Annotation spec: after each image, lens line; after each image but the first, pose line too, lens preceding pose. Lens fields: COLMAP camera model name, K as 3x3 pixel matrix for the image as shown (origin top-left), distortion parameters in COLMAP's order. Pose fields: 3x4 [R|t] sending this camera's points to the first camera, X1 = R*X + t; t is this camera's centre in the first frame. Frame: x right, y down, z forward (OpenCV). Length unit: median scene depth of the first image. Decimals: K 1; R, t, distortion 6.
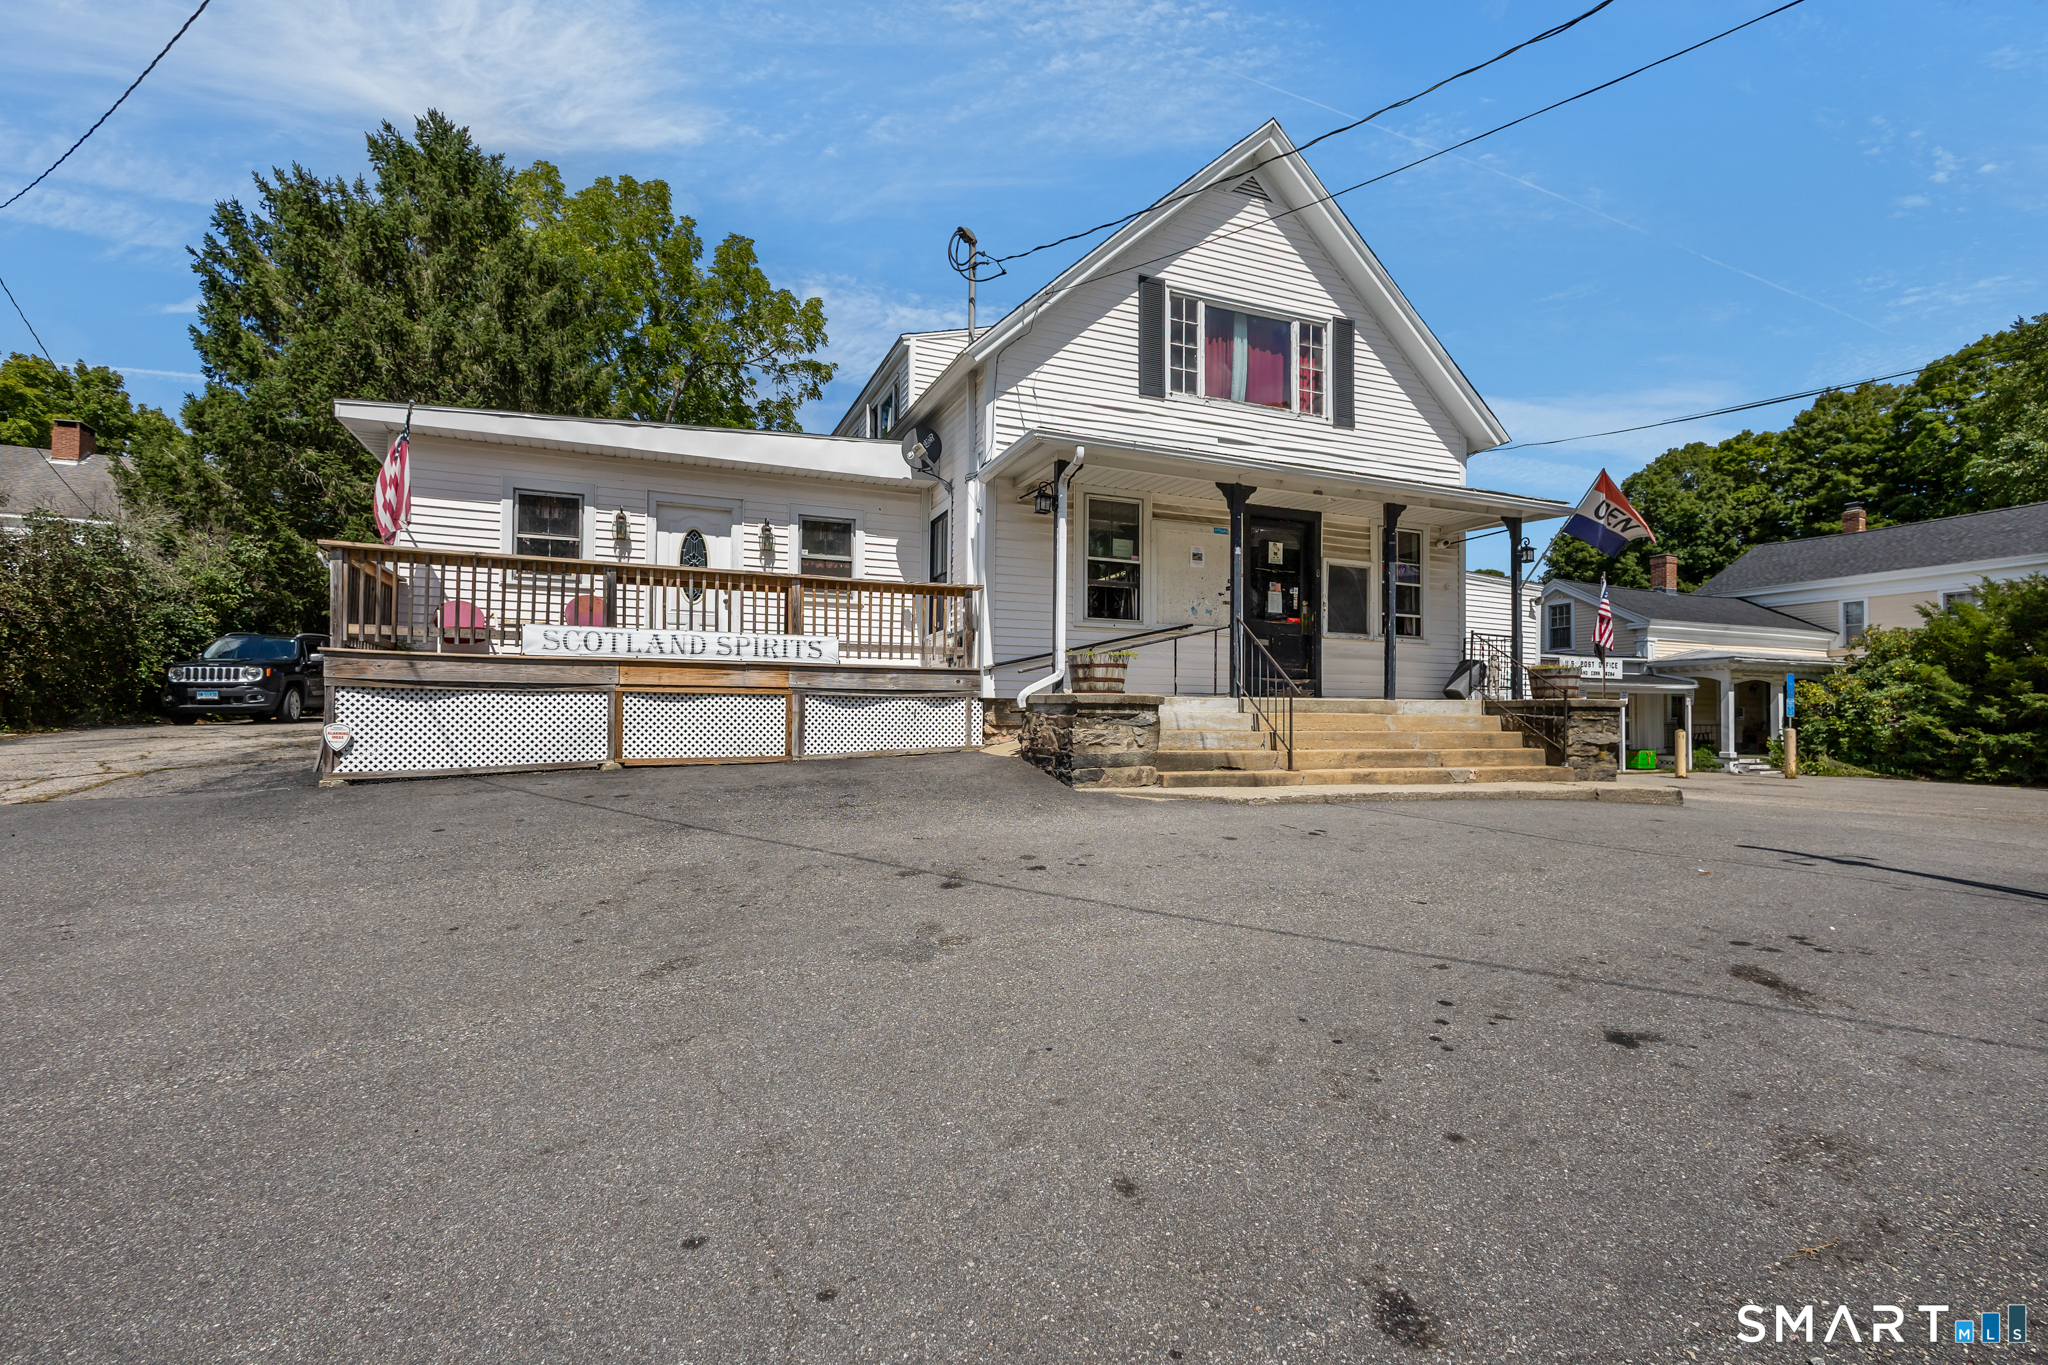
lens RADIAL K [[954.7, 0, 1014.0], [0, 954.7, 692.9], [0, 0, 1]] dist [0.011018, -0.004736]
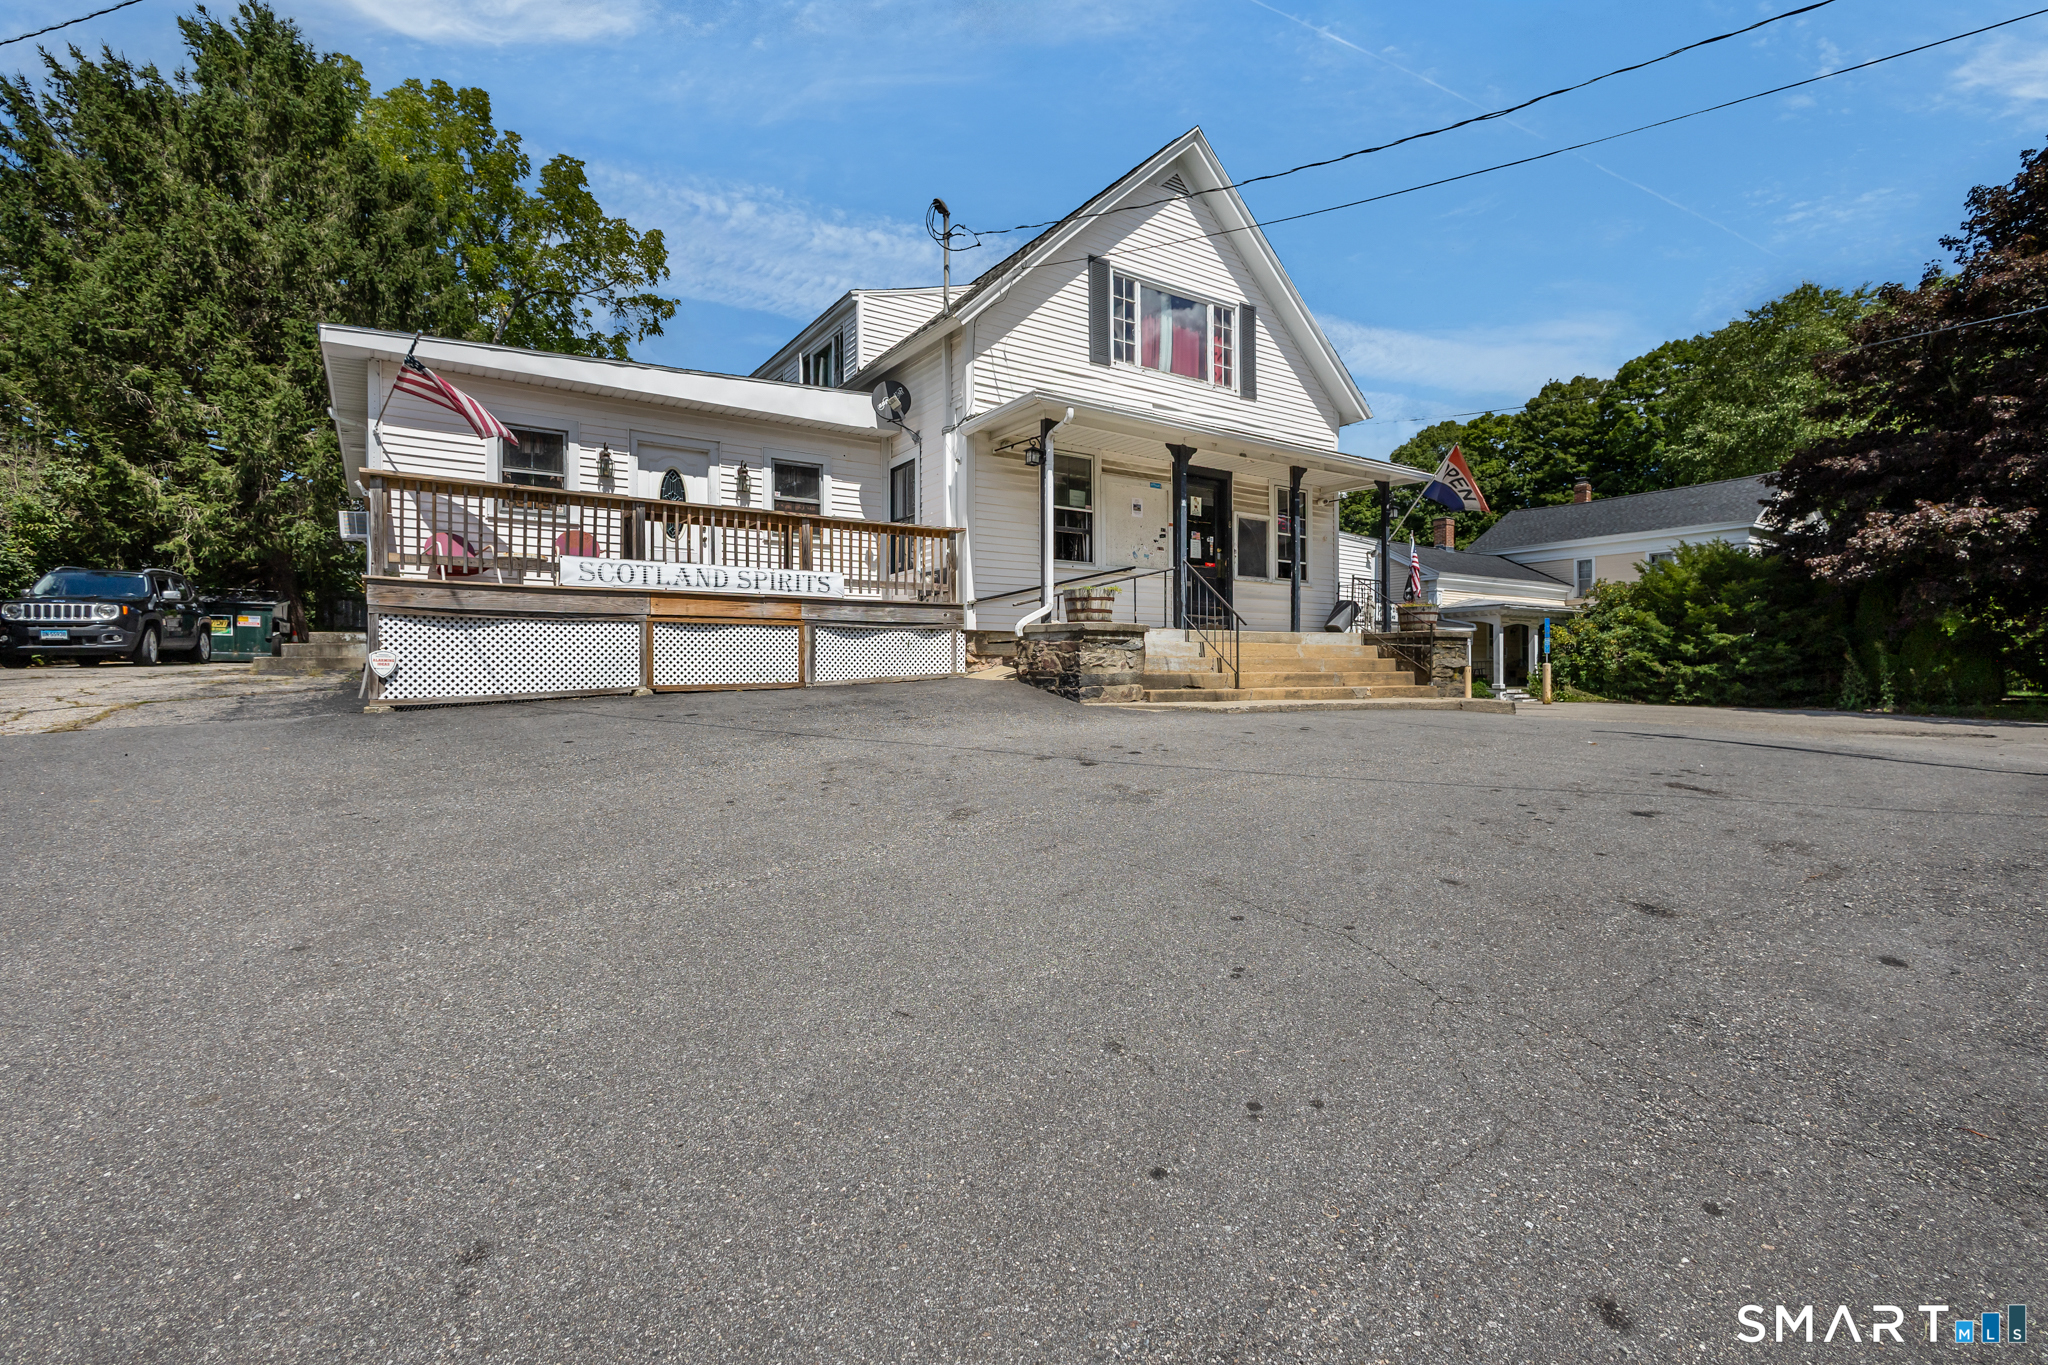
lens RADIAL K [[954.7, 0, 1015.6], [0, 954.7, 661.6], [0, 0, 1]] dist [0.011018, -0.004736]
pose [[0.979063, -0.008085, 0.203398, -0.177278], [0.004543, 0.999830, 0.017879, 0.019552], [-0.203508, -0.016581, 0.978933, -0.087181]]
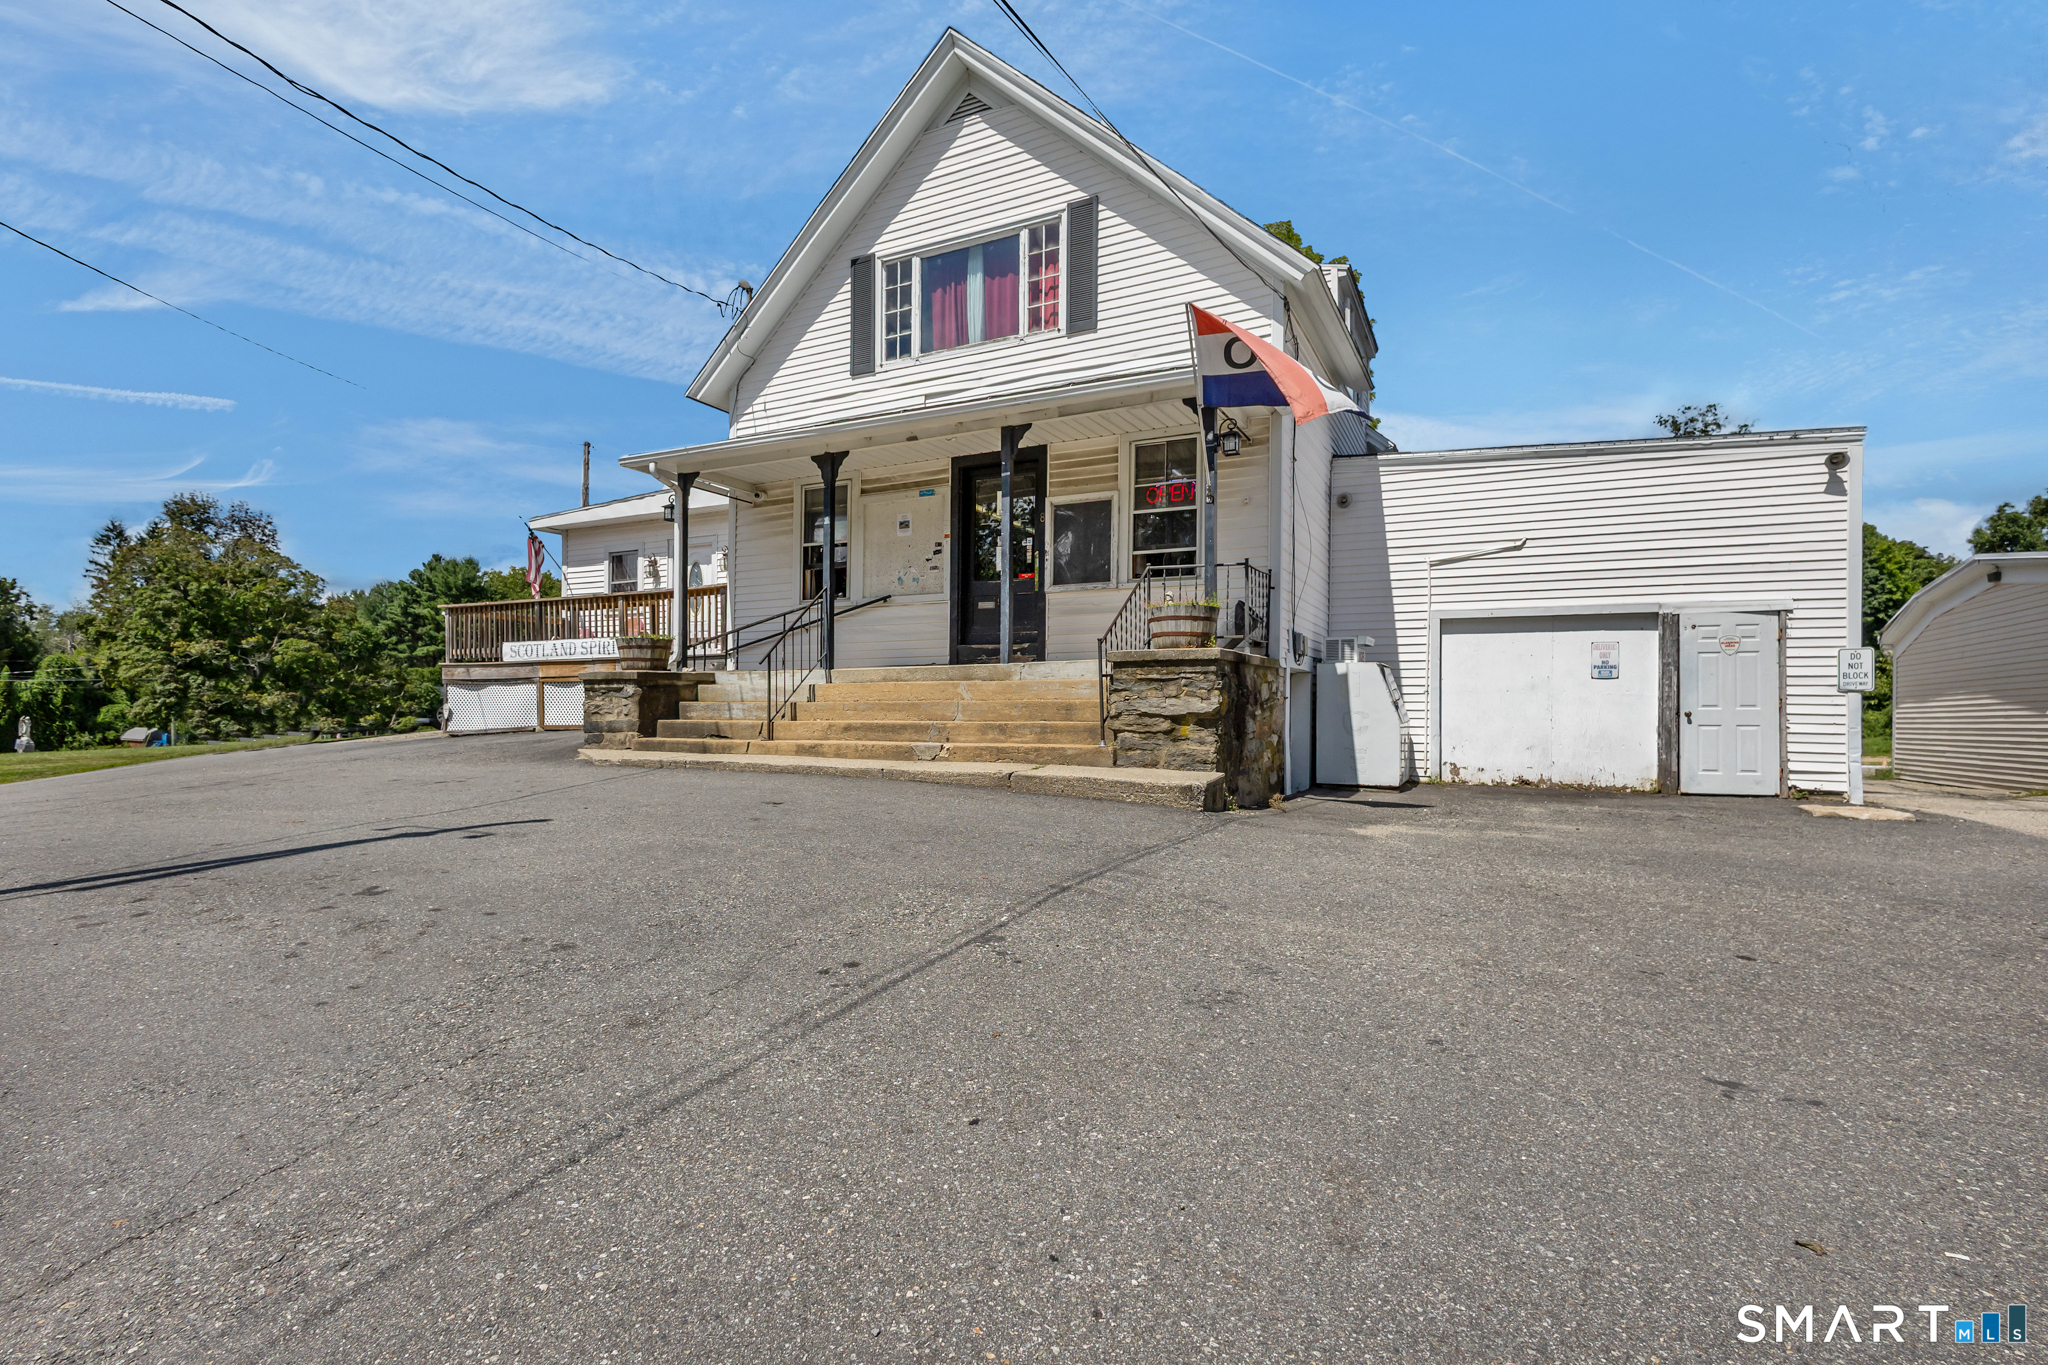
lens RADIAL K [[954.7, 0, 1006.1], [0, 954.7, 691.2], [0, 0, 1]] dist [0.011018, -0.004736]
pose [[0.648866, -0.022742, -0.760563, 0.958395], [0.029391, 0.999556, -0.004814, 0.033225], [0.760335, -0.019230, 0.649246, 0.429258]]
